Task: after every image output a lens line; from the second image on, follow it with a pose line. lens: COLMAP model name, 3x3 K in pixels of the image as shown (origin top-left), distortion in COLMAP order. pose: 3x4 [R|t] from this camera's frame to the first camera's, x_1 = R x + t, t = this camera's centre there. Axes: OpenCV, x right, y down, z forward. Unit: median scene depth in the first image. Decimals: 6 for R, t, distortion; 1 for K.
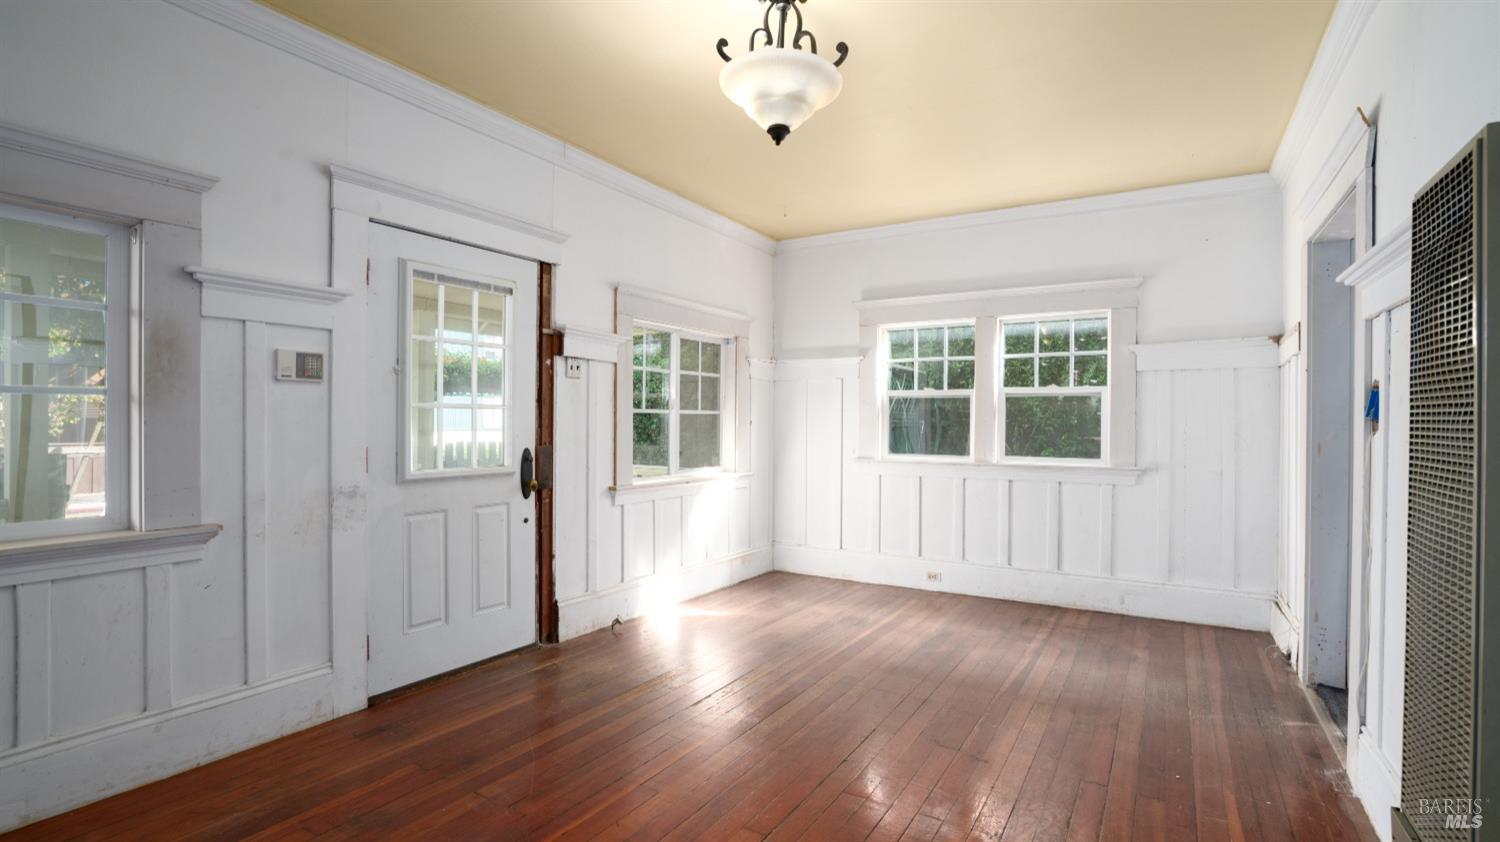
lens RADIAL K [[700.5, 0, 739.6], [0, 700.5, 424.4], [0, 0, 1]] dist [-0.038093, 0.009967]
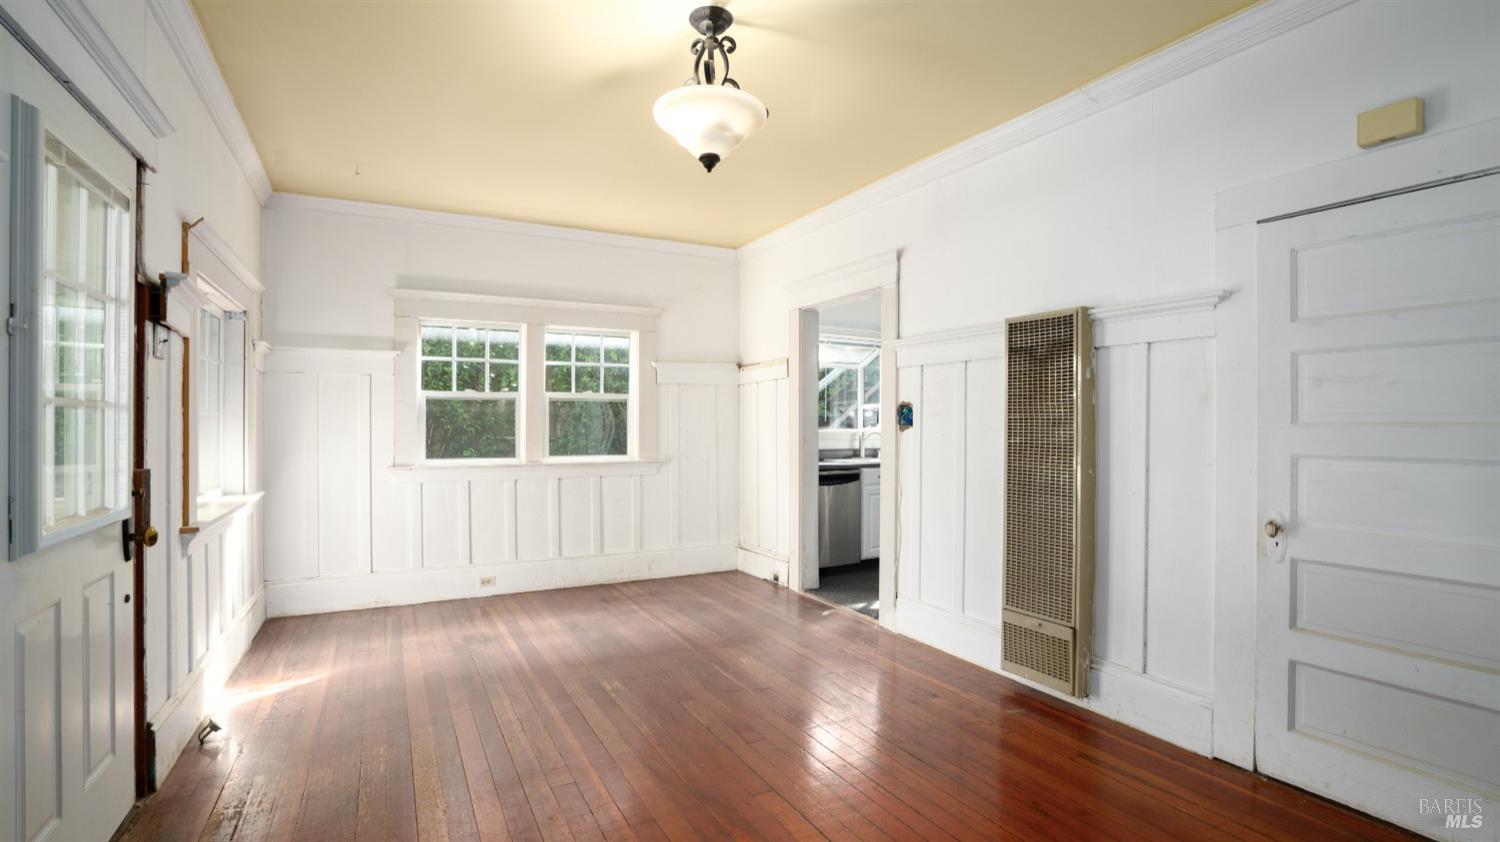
lens RADIAL K [[700.5, 0, 742.0], [0, 700.5, 420.3], [0, 0, 1]] dist [-0.038093, 0.009967]
pose [[0.506878, 0.001112, 0.862017, -0.446376], [0.008534, 0.999944, -0.006308, -0.000339], [-0.861975, 0.010553, 0.506840, 0.222310]]
